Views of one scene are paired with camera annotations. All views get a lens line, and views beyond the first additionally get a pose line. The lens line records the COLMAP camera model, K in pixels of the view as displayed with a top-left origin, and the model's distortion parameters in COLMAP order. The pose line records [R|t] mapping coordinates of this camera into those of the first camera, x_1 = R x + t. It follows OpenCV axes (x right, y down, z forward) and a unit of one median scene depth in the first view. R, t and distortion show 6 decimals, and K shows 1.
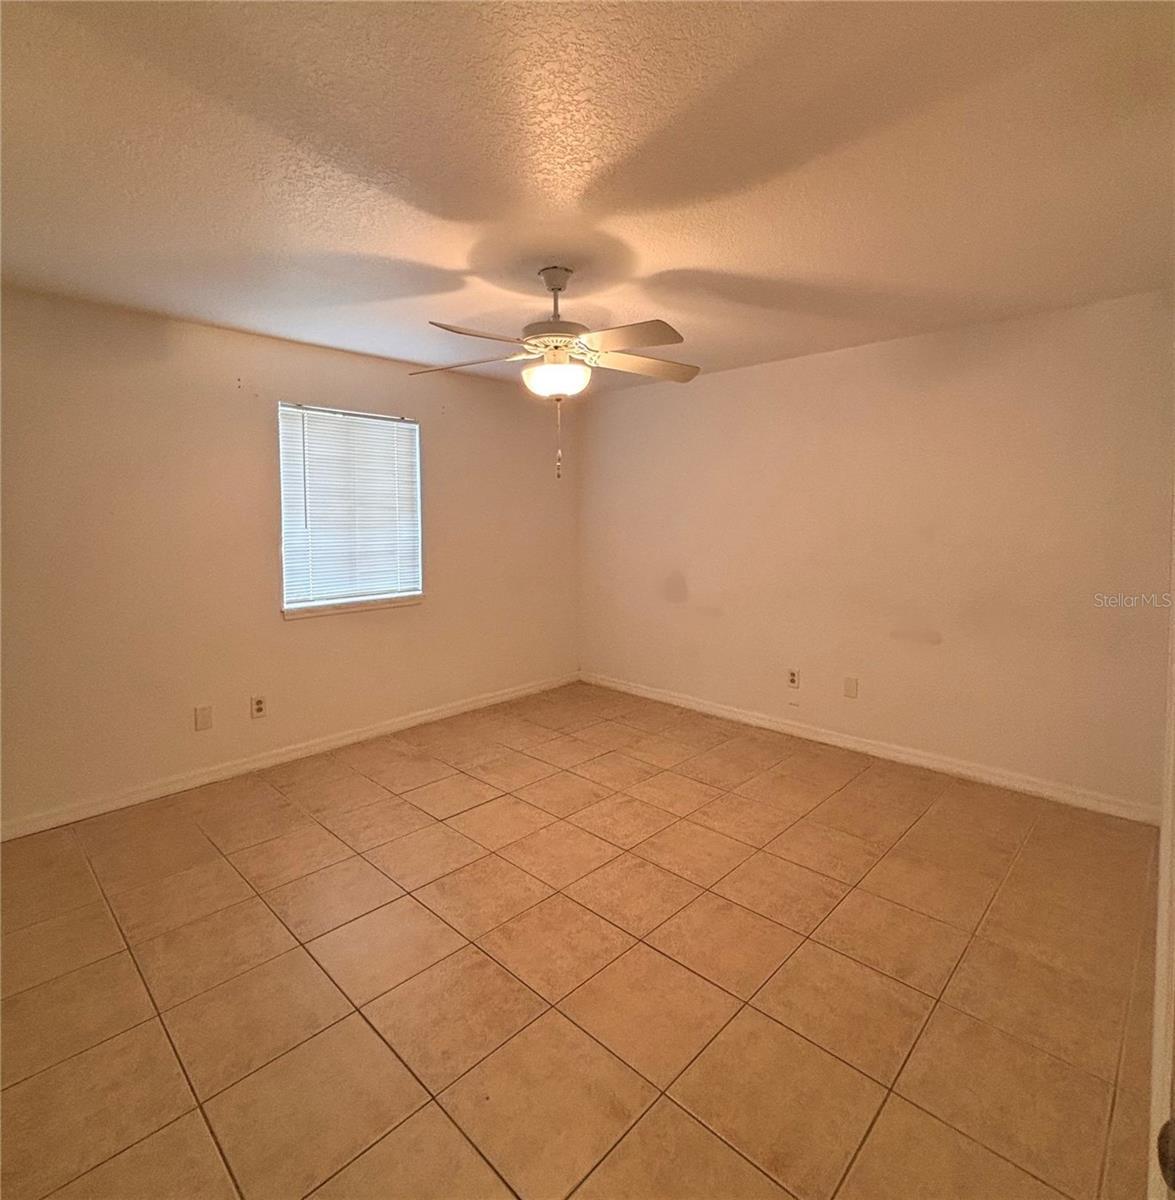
lens RADIAL K [[627.5, 0, 587.5], [0, 627.5, 600.0], [0, 0, 1]] dist [-0.001788, -0.000199]
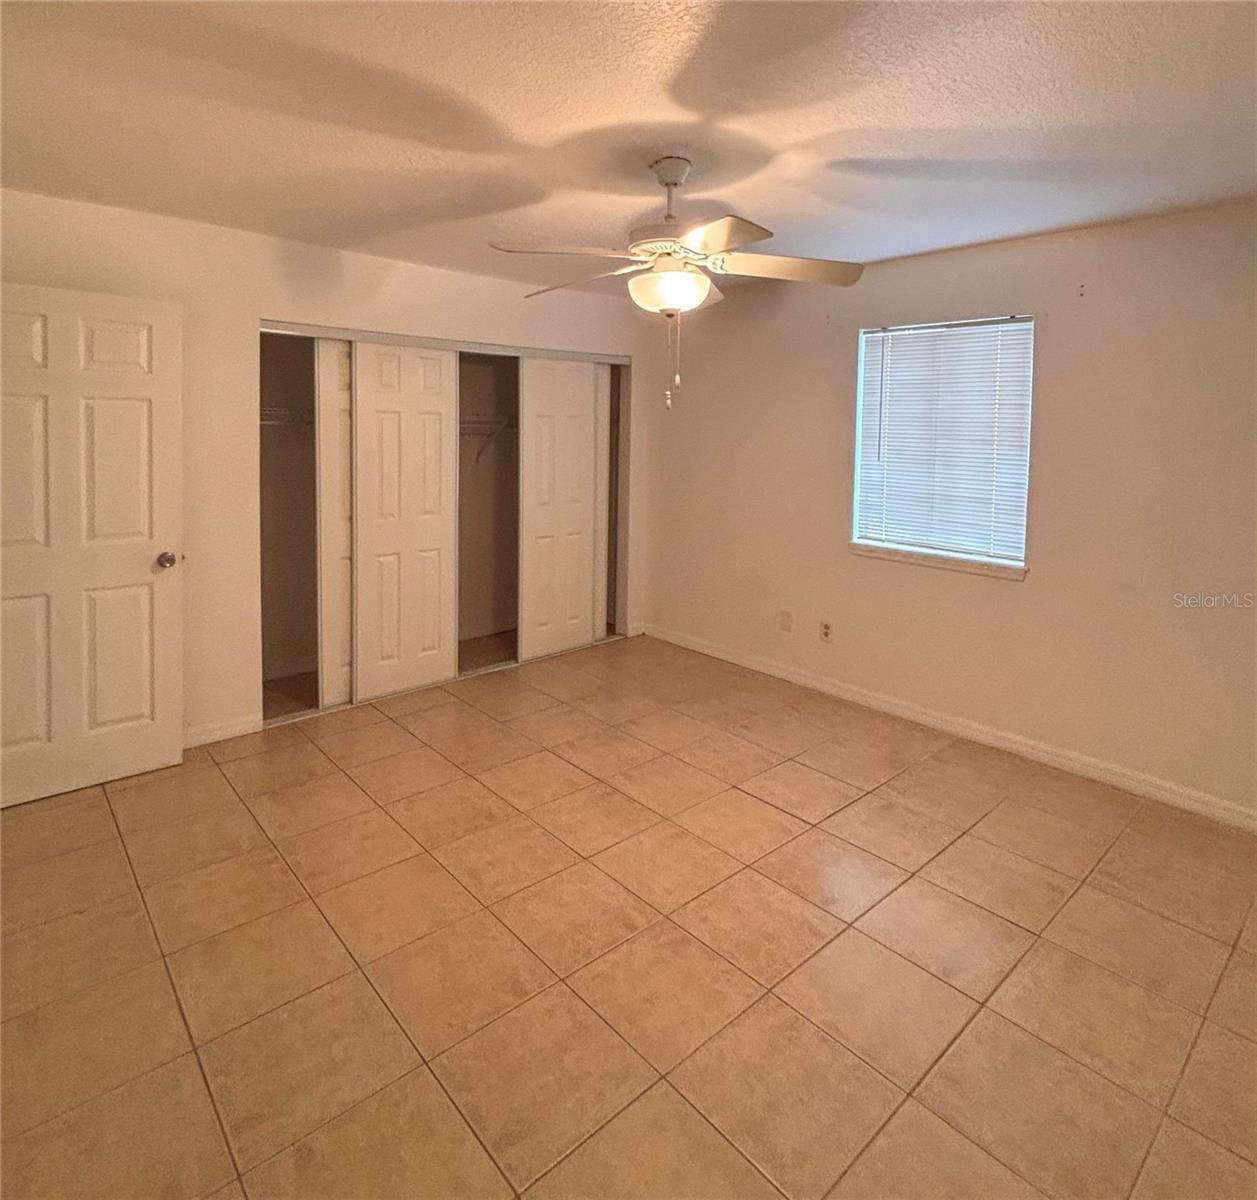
lens RADIAL K [[731.7, 0, 628.8], [0, 731.7, 522.4], [0, 0, 1]] dist [0.000566, 0.002522]
pose [[-0.070665, 0.134605, -0.988376, 0.674573], [-0.152978, 0.977669, 0.144084, -0.130562], [0.985700, 0.161382, -0.048496, 0.739289]]
